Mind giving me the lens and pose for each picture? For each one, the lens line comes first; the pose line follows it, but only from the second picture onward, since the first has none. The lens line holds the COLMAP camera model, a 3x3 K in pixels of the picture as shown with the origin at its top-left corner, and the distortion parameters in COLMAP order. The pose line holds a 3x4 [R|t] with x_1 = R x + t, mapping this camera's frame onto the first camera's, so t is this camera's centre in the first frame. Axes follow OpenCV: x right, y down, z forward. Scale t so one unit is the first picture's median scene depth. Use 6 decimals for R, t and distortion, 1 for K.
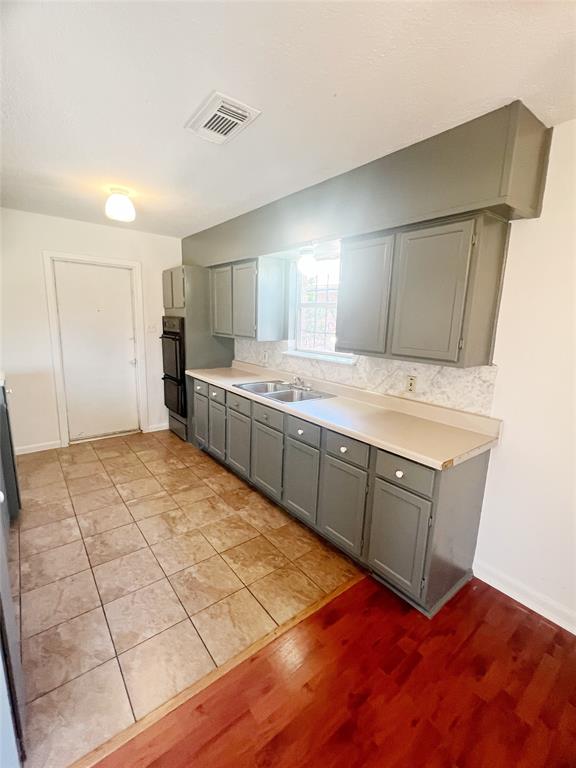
lens RADIAL K [[336.8, 0, 288.6], [0, 336.8, 383.9], [0, 0, 1]] dist [-0.002345, 0.000211]
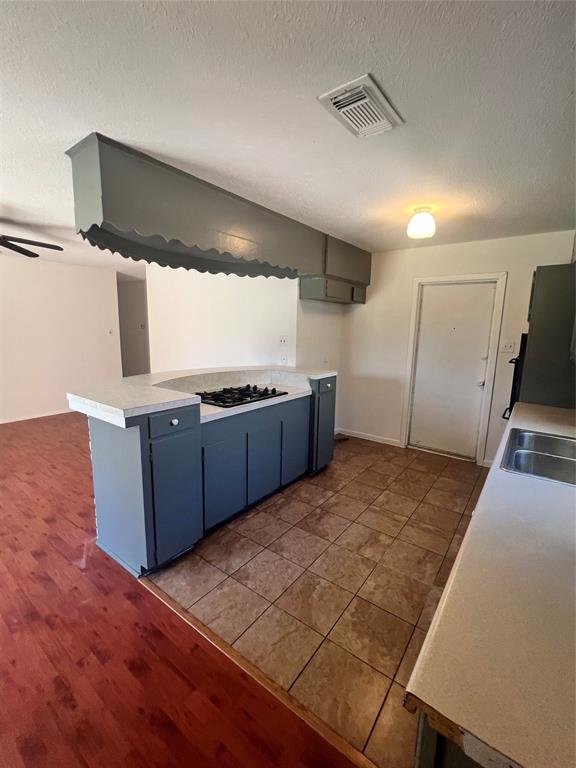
lens RADIAL K [[336.8, 0, 288.4], [0, 336.8, 383.4], [0, 0, 1]] dist [-0.002345, 0.000211]
pose [[0.256008, 0.129866, -0.957912, 0.454059], [-0.195710, 0.977377, 0.080200, -0.062660], [0.946656, 0.166941, 0.275632, 0.438842]]
